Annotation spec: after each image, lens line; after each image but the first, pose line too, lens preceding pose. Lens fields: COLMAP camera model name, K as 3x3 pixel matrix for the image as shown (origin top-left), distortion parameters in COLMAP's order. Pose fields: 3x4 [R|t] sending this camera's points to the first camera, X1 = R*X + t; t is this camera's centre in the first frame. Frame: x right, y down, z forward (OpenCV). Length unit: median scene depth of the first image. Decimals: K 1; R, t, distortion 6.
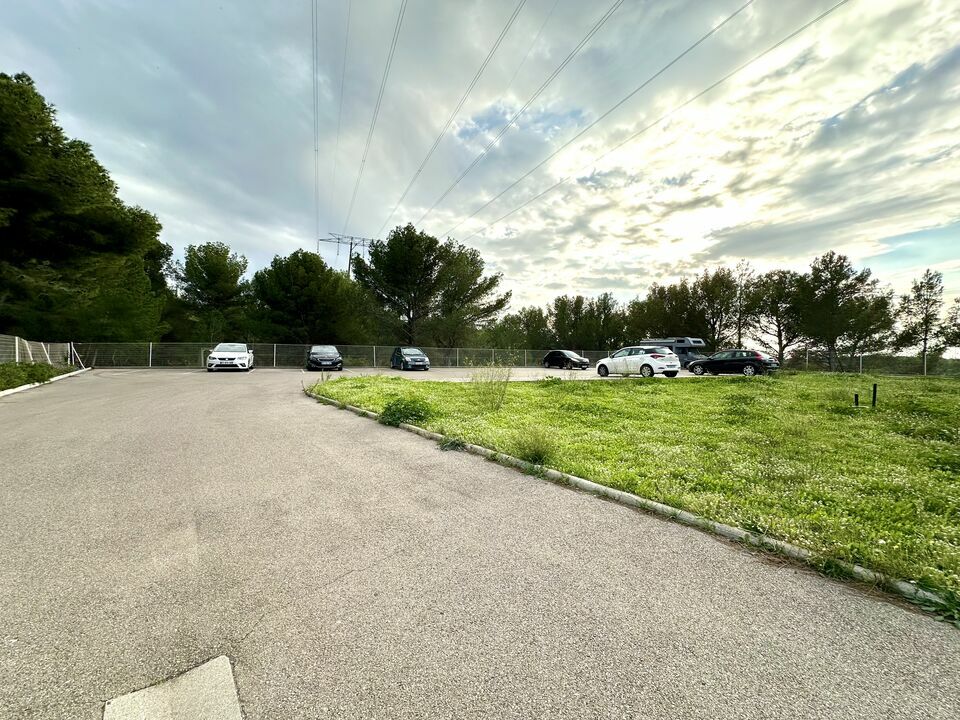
lens RADIAL K [[380.2, 0, 480.0], [0, 380.2, 360.0], [0, 0, 1]] dist [-0.001057, 0.000136]
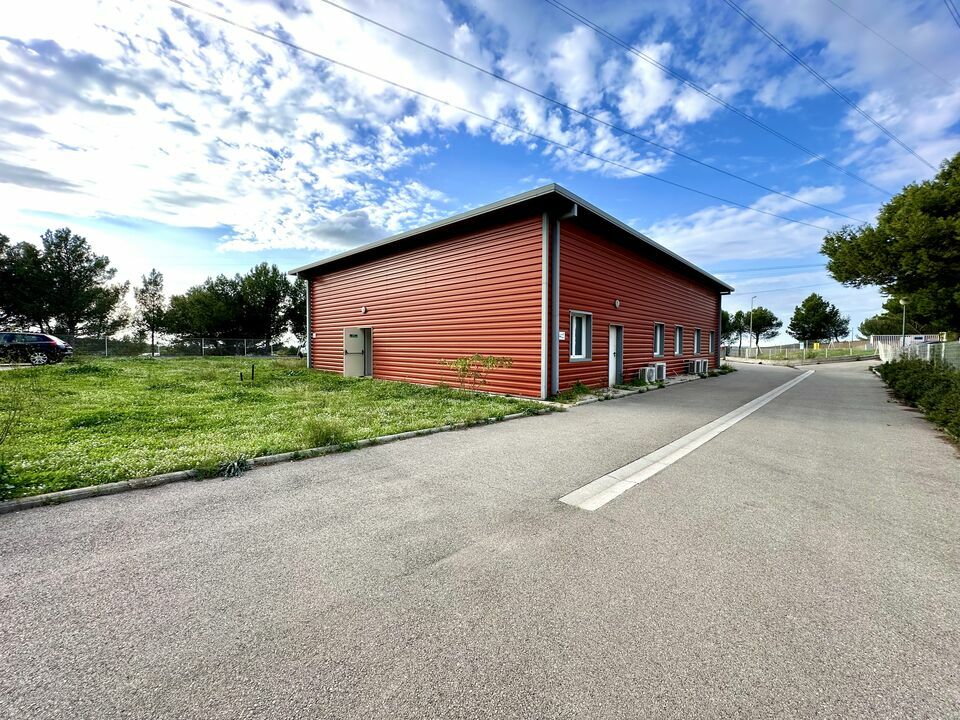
lens RADIAL K [[380.2, 0, 480.0], [0, 380.2, 360.0], [0, 0, 1]] dist [-0.001057, 0.000136]
pose [[-0.121376, -0.048912, 0.991401, -0.166329], [-0.003346, 0.998800, 0.048867, -0.008864], [-0.992601, 0.002615, -0.121393, 0.102872]]
